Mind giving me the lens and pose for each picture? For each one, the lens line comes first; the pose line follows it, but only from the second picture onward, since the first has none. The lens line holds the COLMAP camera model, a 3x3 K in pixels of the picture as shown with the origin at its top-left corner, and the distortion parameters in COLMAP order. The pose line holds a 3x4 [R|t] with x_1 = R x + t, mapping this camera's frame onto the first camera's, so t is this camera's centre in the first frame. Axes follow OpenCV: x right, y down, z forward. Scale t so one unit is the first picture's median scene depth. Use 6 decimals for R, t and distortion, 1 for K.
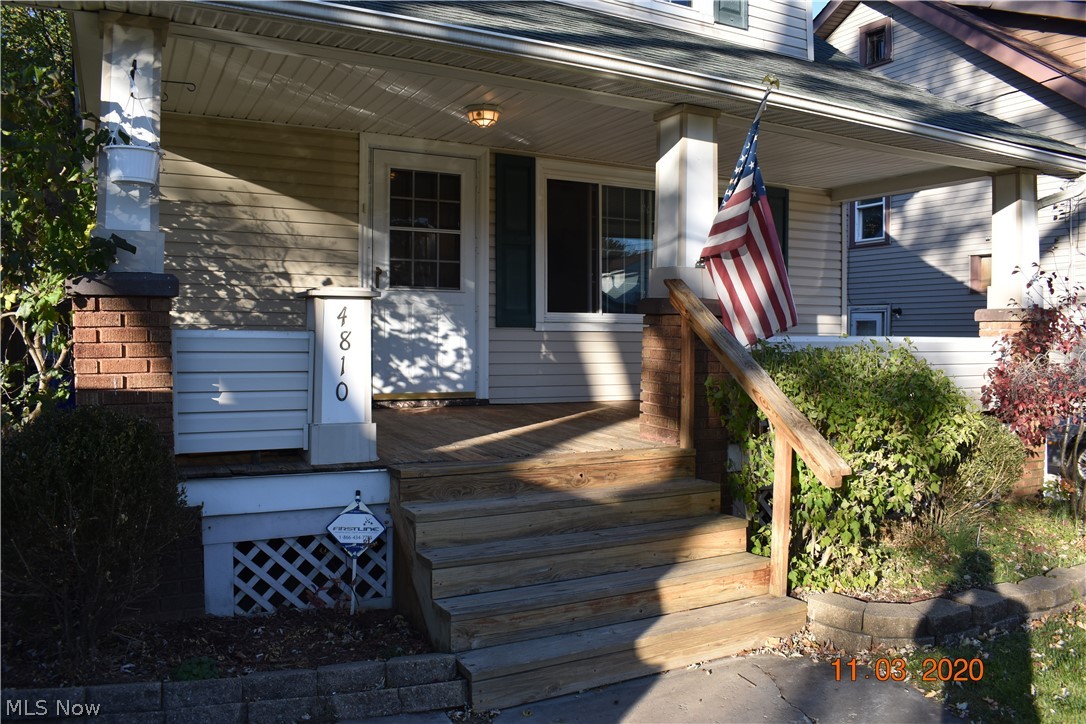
lens RADIAL K [[841.9, 0, 542.9], [0, 841.9, 360.6], [0, 0, 1]] dist [-0.096170, 0.016848]
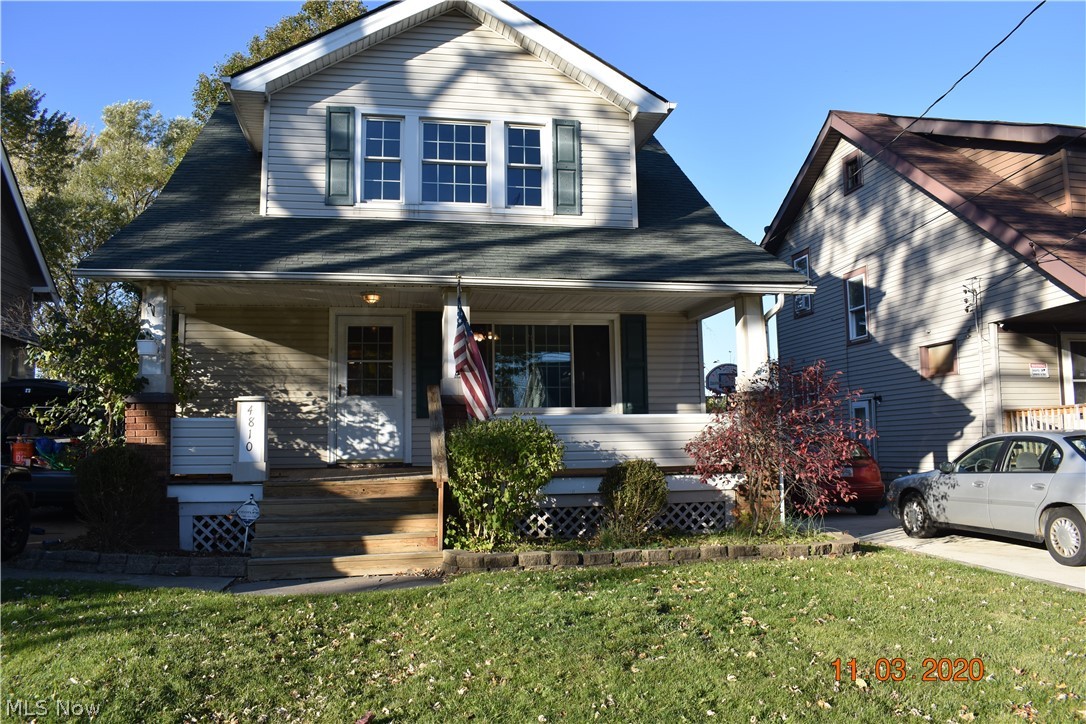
lens RADIAL K [[841.9, 0, 547.1], [0, 841.9, 364.7], [0, 0, 1]] dist [-0.096170, 0.016848]
pose [[0.956387, -0.051087, -0.287600, 0.698753], [0.014798, 0.991797, -0.126965, 0.070688], [0.291727, 0.117171, 0.949298, -0.497710]]
